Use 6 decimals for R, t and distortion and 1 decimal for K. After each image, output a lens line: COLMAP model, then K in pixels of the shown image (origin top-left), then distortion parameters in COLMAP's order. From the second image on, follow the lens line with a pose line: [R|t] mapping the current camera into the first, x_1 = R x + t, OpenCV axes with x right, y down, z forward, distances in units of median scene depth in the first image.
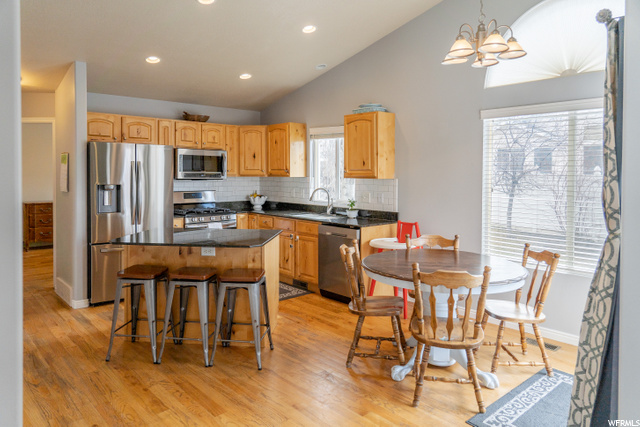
lens RADIAL K [[436.2, 0, 319.9], [0, 436.2, 179.3], [0, 0, 1]] dist [0.002430, 0.001184]
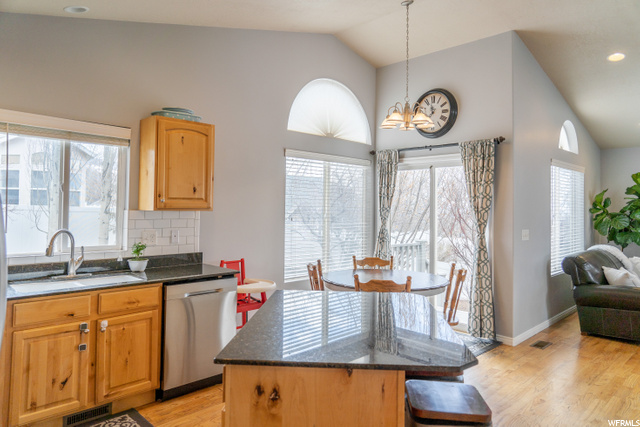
lens RADIAL K [[427.2, 0, 320.8], [0, 427.2, 194.4], [0, 0, 1]] dist [0.001721, 0.001123]
pose [[-0.034690, 0.022232, 0.999151, -0.545313], [0.002477, 0.999751, -0.022160, -0.011417], [-0.999395, 0.001706, -0.034737, 0.704444]]
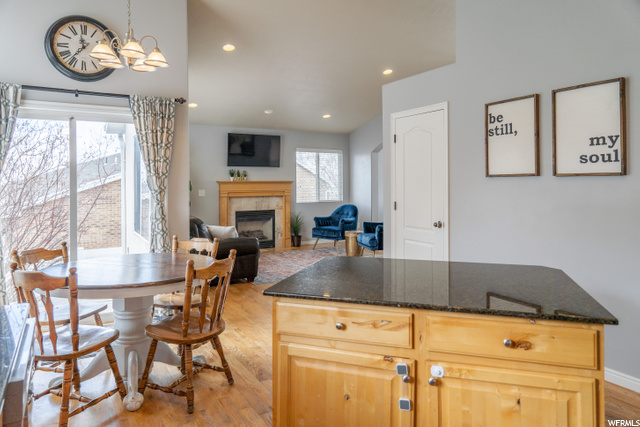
lens RADIAL K [[436.2, 0, 319.9], [0, 436.2, 179.3], [0, 0, 1]] dist [0.002430, 0.001184]
pose [[-0.976970, 0.000121, 0.213378, -0.171631], [0.001535, 0.999978, 0.006459, 0.003190], [-0.213373, 0.006638, -0.976948, 1.037408]]
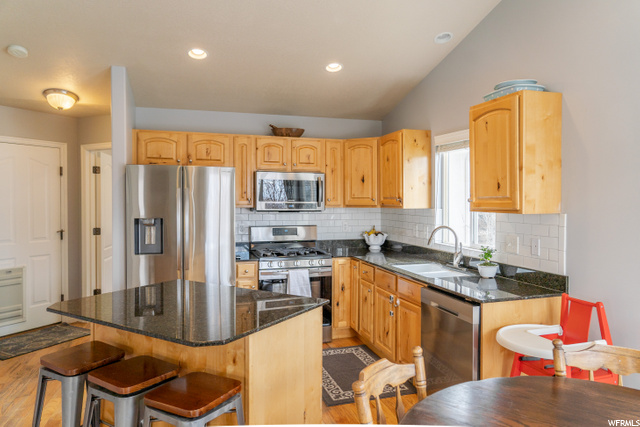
lens RADIAL K [[436.3, 0, 334.1], [0, 436.3, 207.9], [0, 0, 1]] dist [-0.003225, -0.001506]
pose [[0.909916, 0.003780, -0.414776, 0.122463], [-0.003394, 0.999993, 0.001668, -0.007309], [0.414780, -0.000110, 0.909922, 0.342422]]
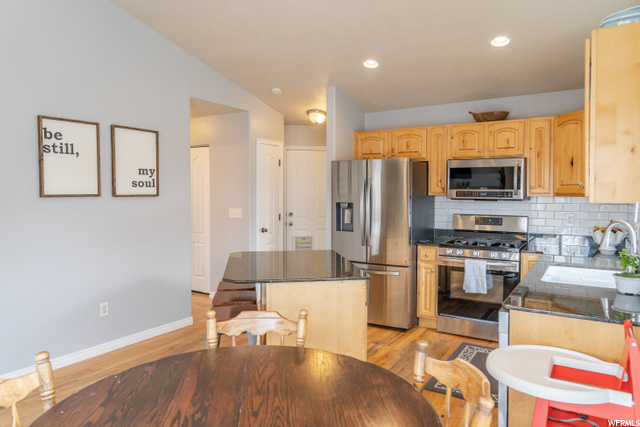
lens RADIAL K [[435.4, 0, 317.9], [0, 435.4, 206.3], [0, 0, 1]] dist [0.000438, -0.000053]
pose [[0.252494, 0.028787, -0.967170, 0.382766], [-0.013710, 0.999563, 0.026172, -0.003942], [0.967501, 0.006651, 0.252779, 0.560554]]
